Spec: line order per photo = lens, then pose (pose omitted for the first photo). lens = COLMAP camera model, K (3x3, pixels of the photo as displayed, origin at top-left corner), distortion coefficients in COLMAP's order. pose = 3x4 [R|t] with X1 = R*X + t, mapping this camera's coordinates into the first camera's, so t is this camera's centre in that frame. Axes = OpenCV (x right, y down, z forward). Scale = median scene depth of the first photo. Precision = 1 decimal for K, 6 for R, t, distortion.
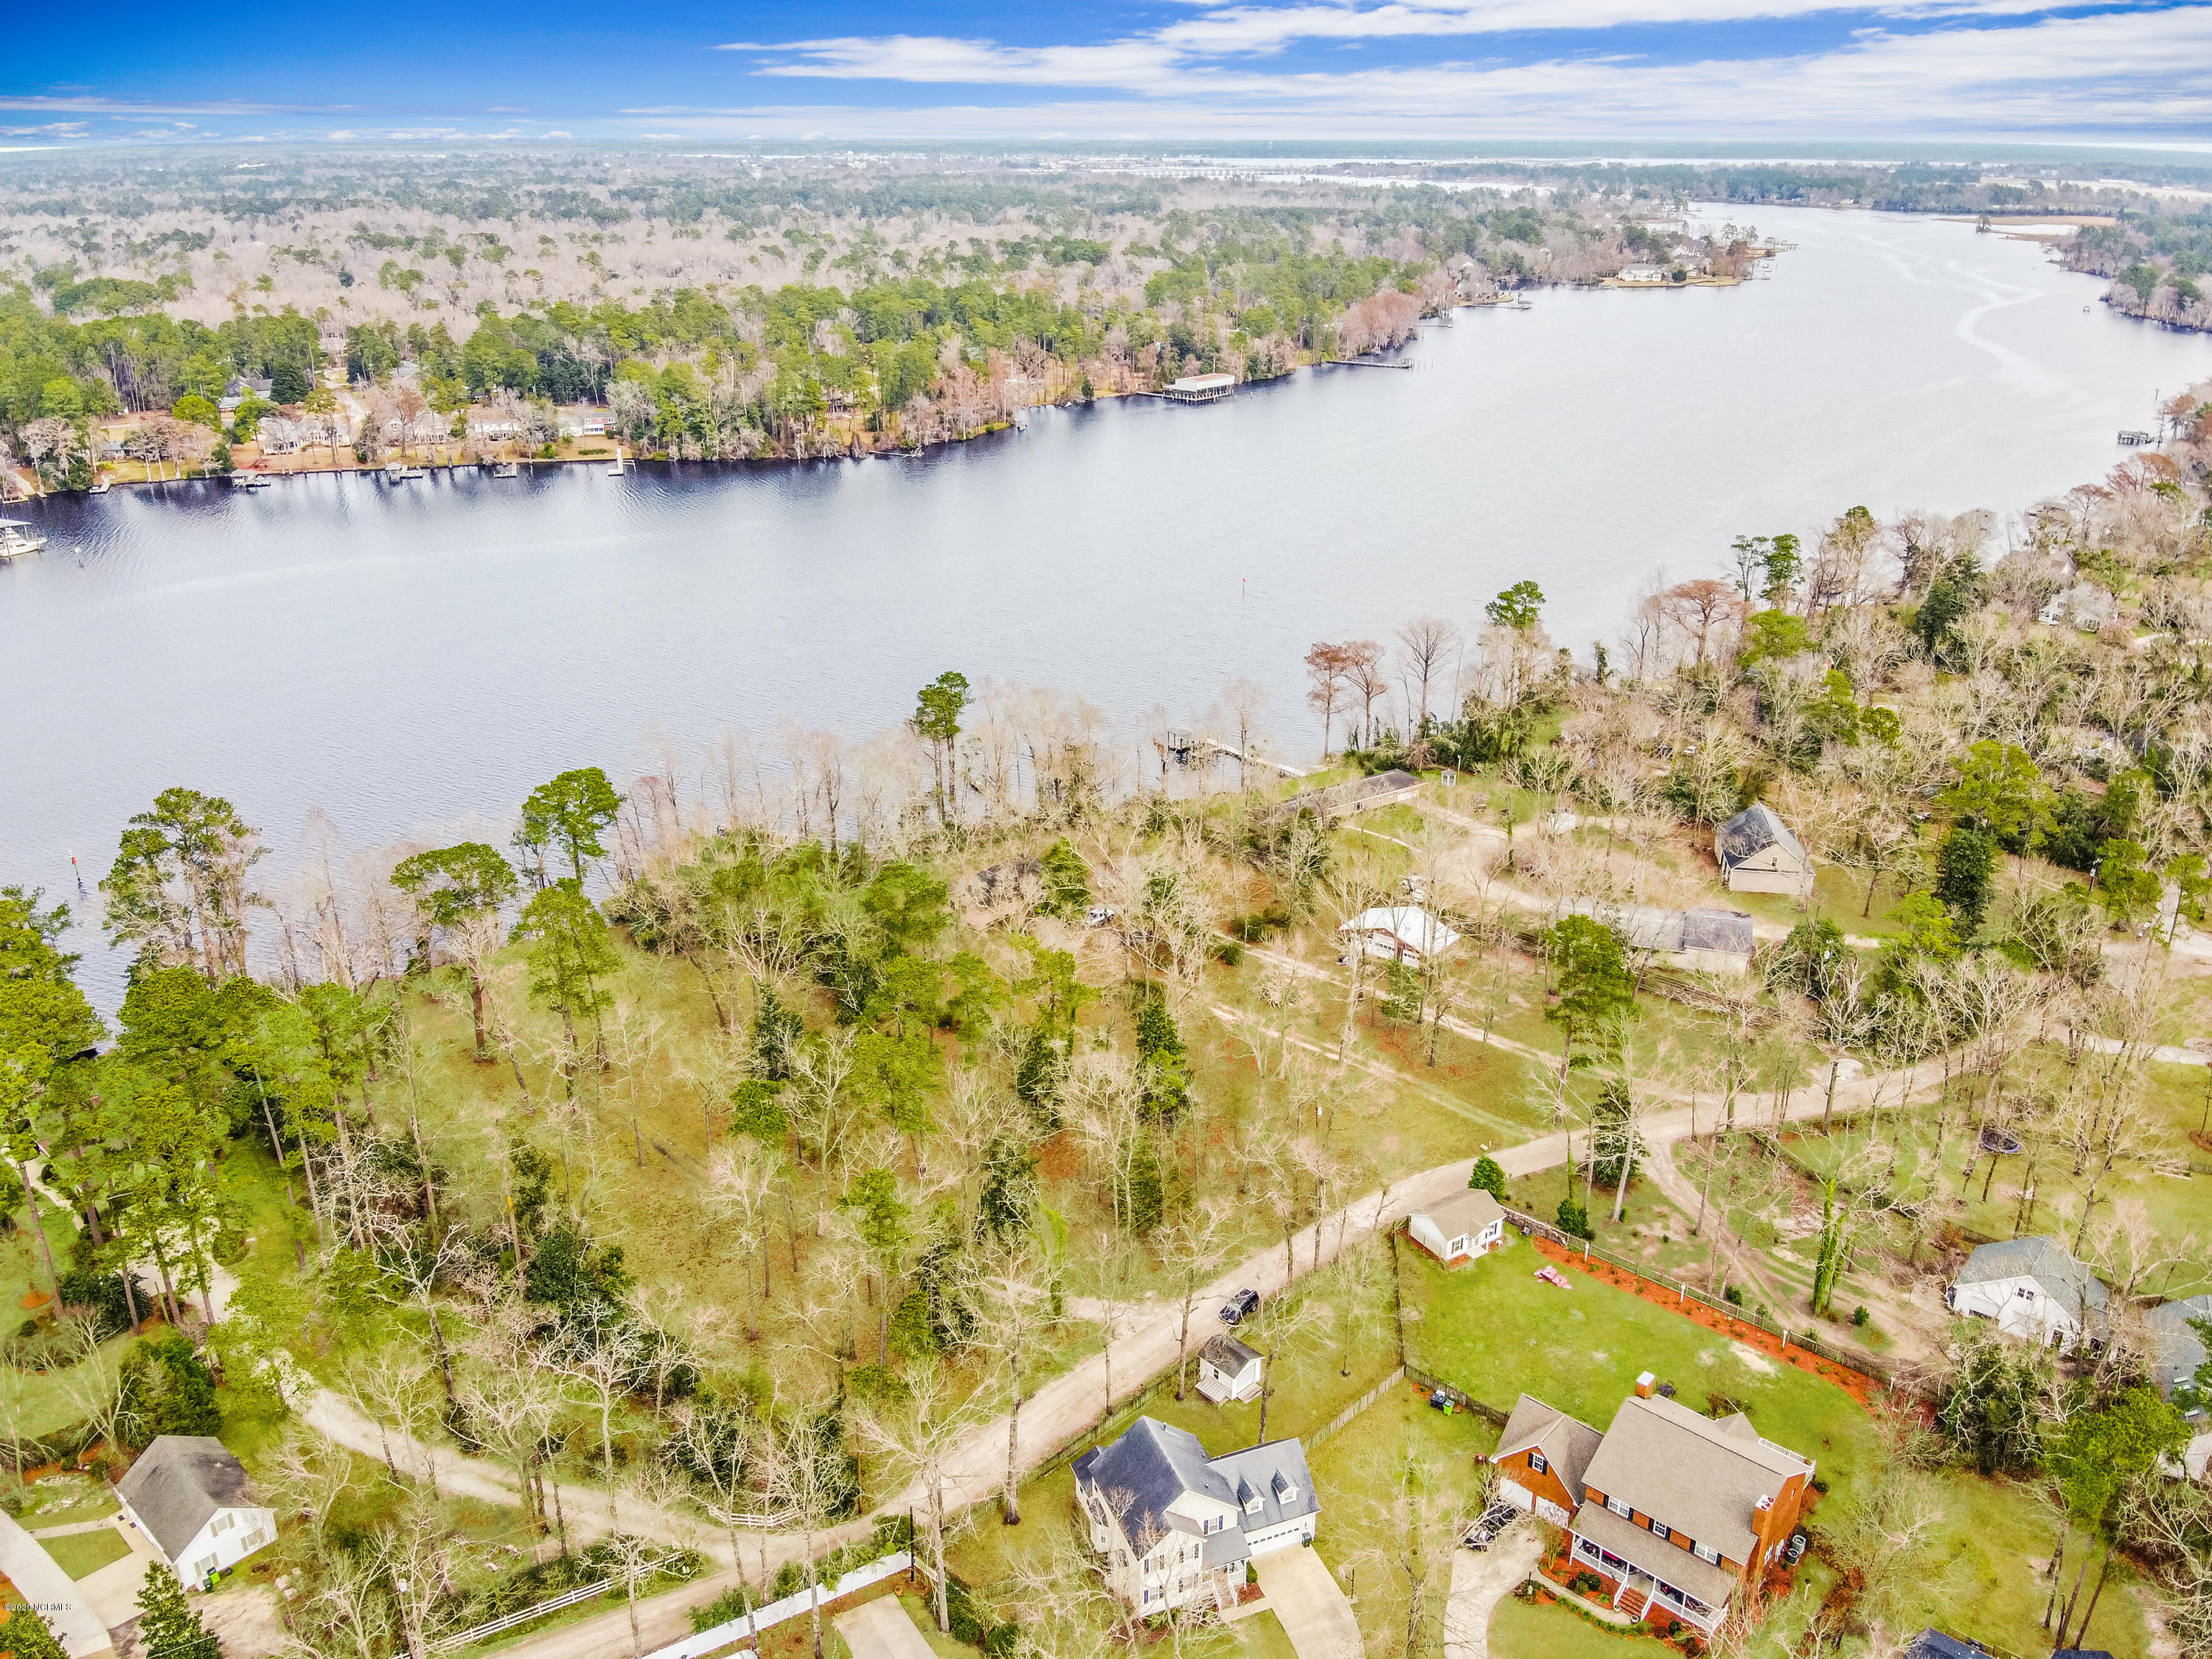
lens RADIAL K [[1673.2, 0, 1106.0], [0, 1673.2, 829.5], [0, 0, 1]] dist [0.089101, -0.169863]
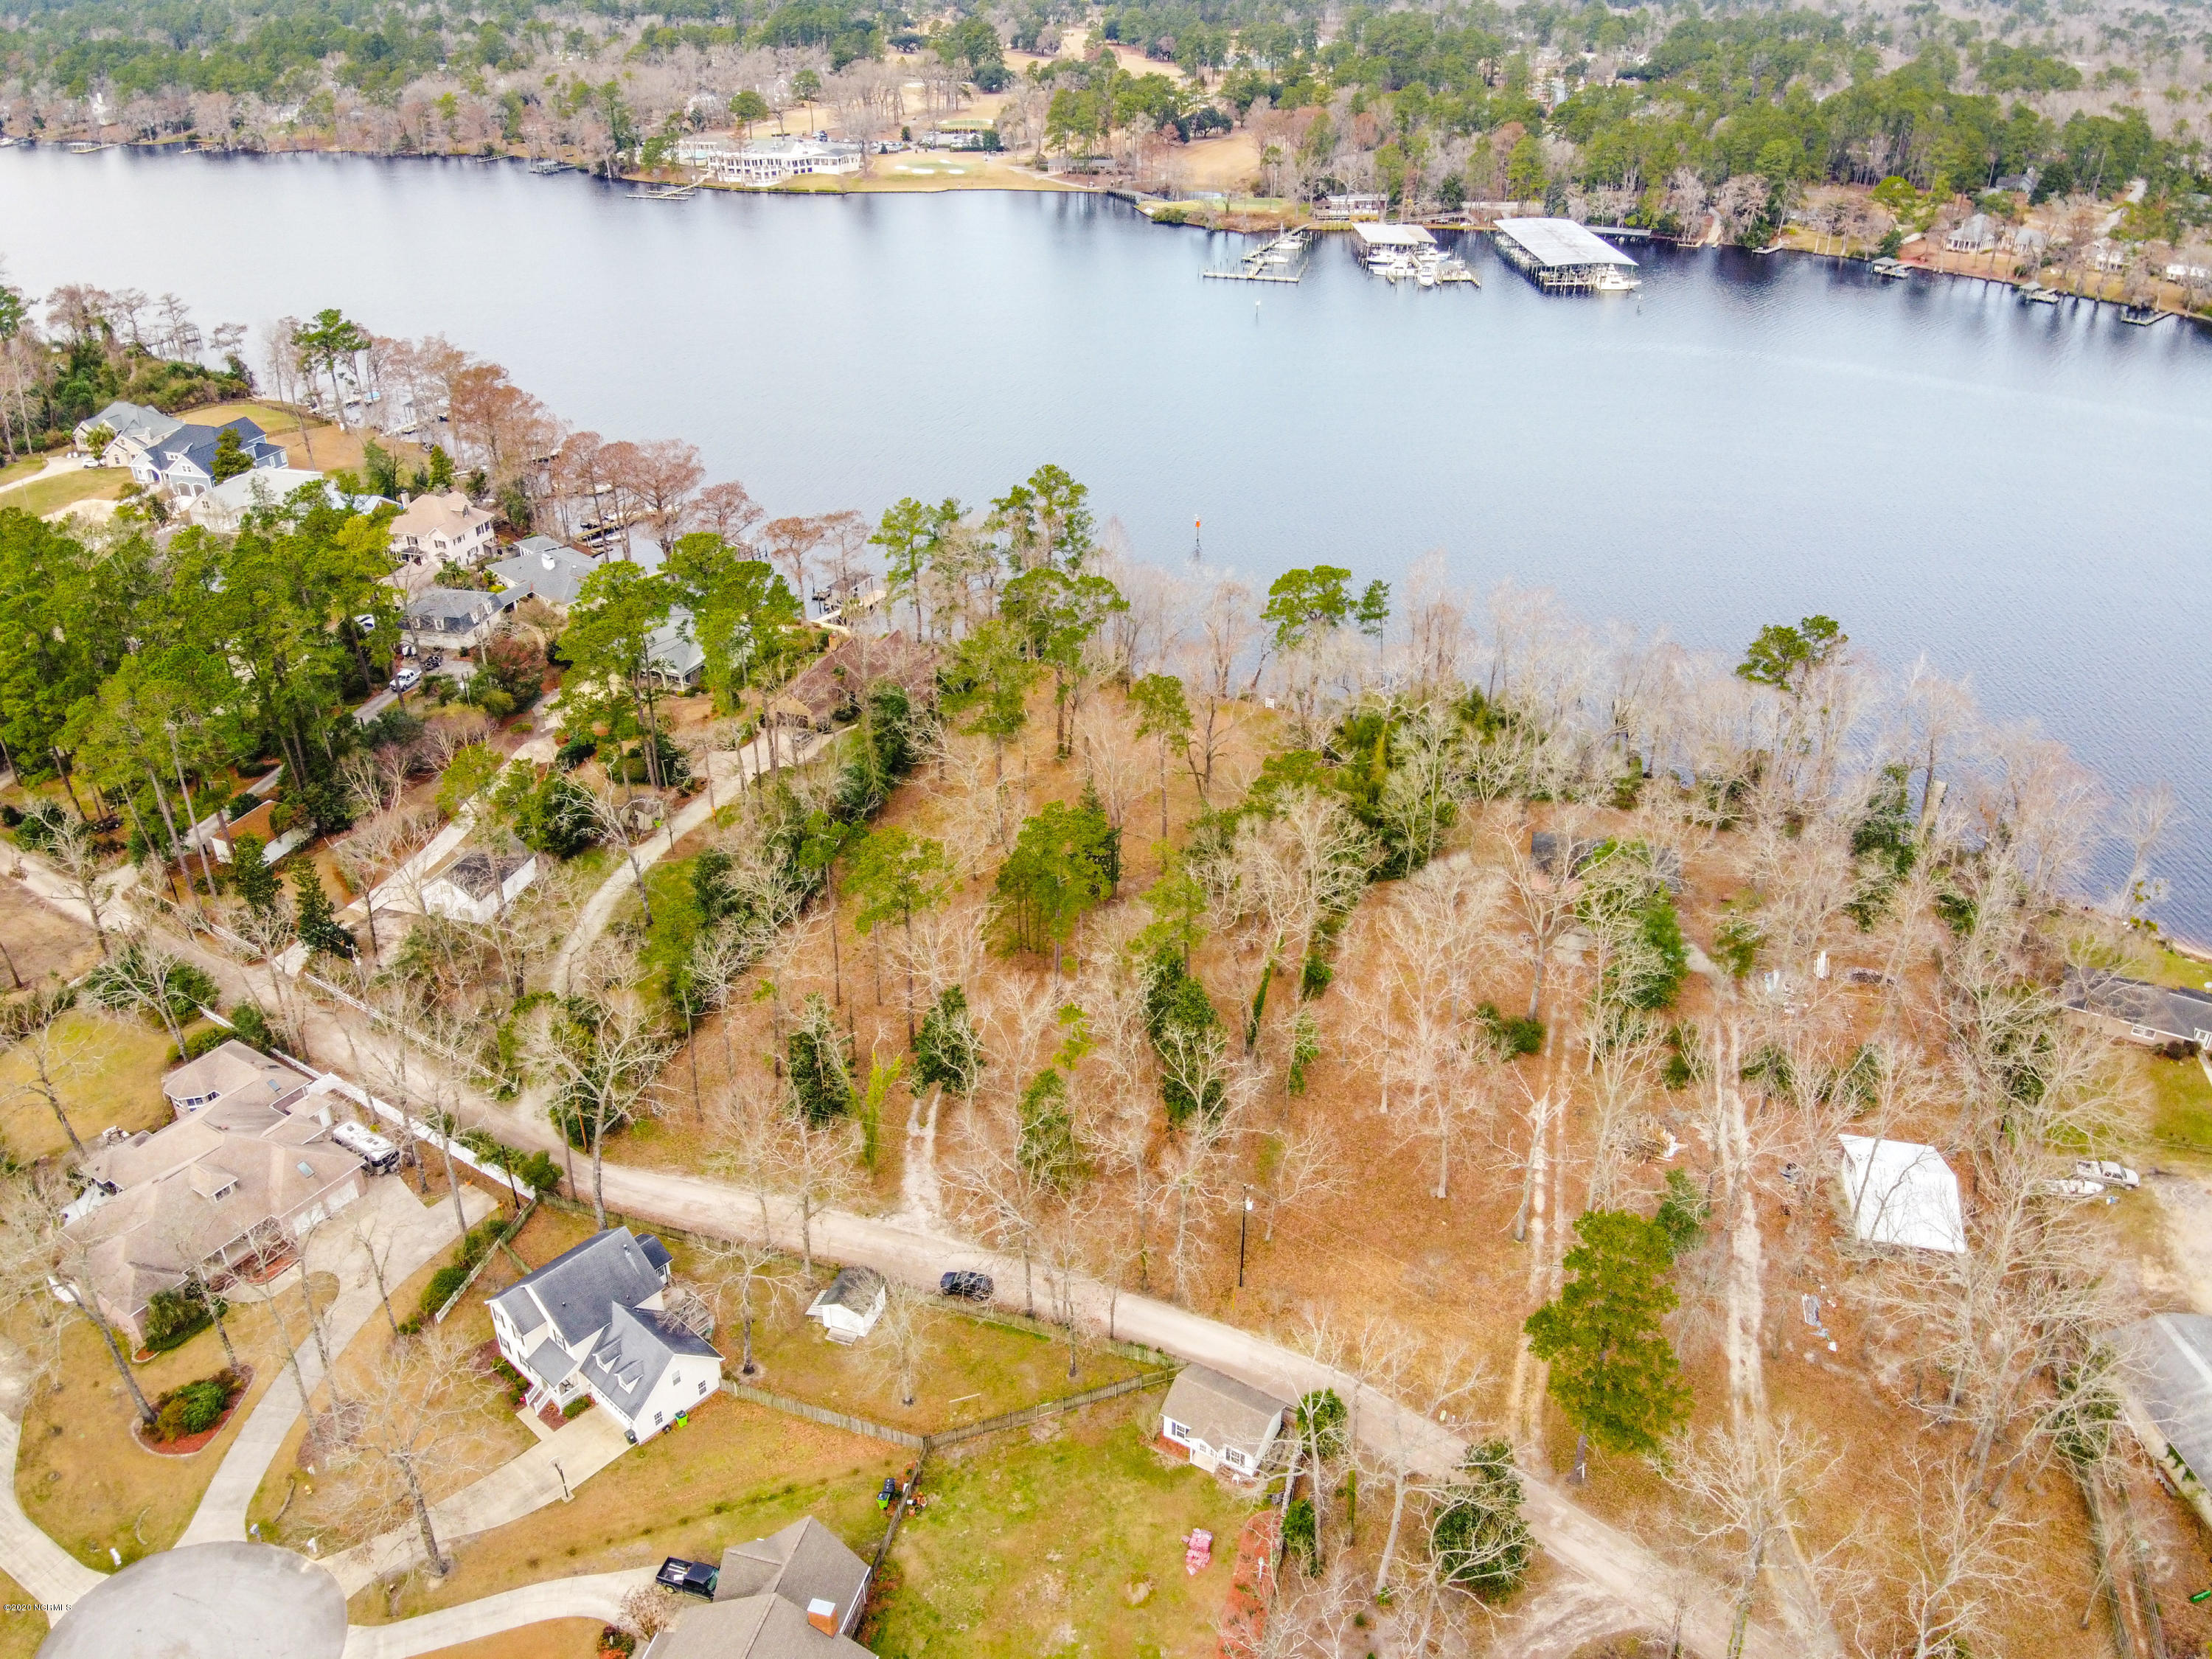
lens RADIAL K [[1644.2, 0, 1117.2], [0, 1644.2, 824.8], [0, 0, 1]] dist [0.093746, -0.186797]
pose [[0.451709, 0.443031, -0.774392, 0.157765], [-0.346419, 0.886983, 0.305375, -0.052563], [0.822163, 0.130324, 0.554133, 0.124827]]
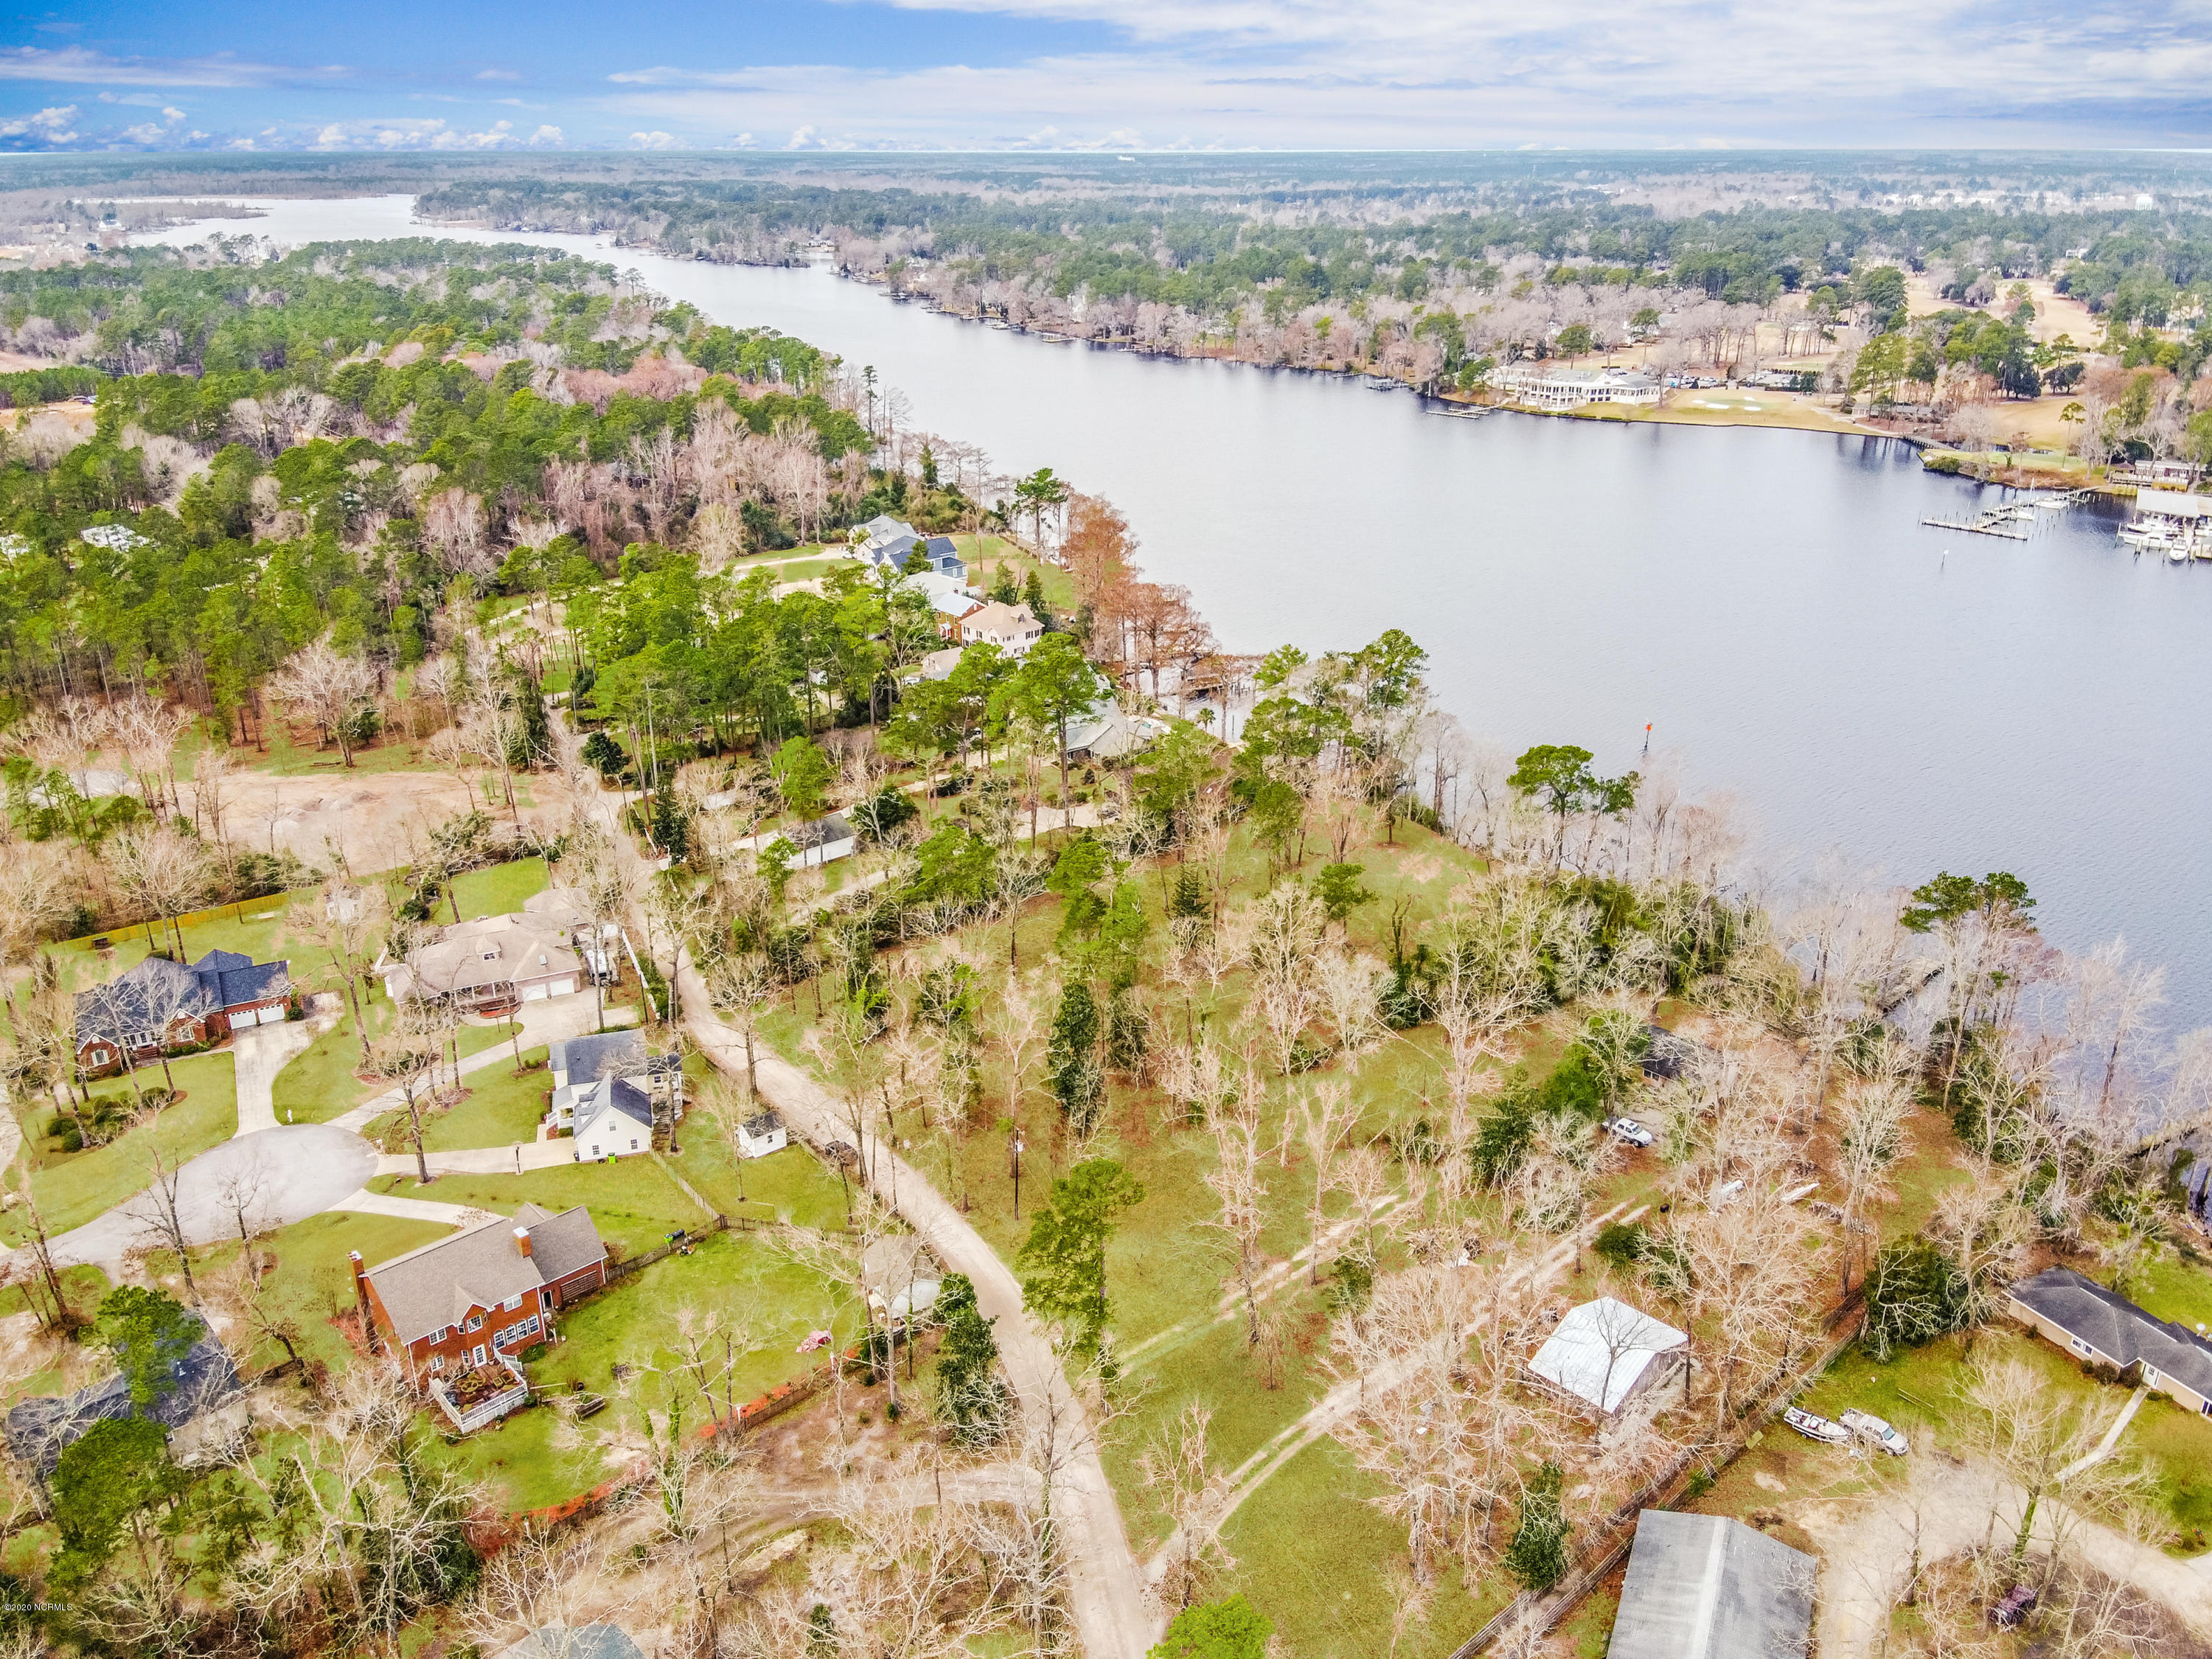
lens RADIAL K [[1613.1, 0, 1122.0], [0, 1613.1, 890.3], [0, 0, 1]] dist [0.152474, -0.230831]
pose [[-0.088177, 0.414754, -0.905651, 0.235122], [-0.377864, 0.827309, 0.415667, -0.096391], [0.921653, 0.378865, 0.083771, 0.232993]]
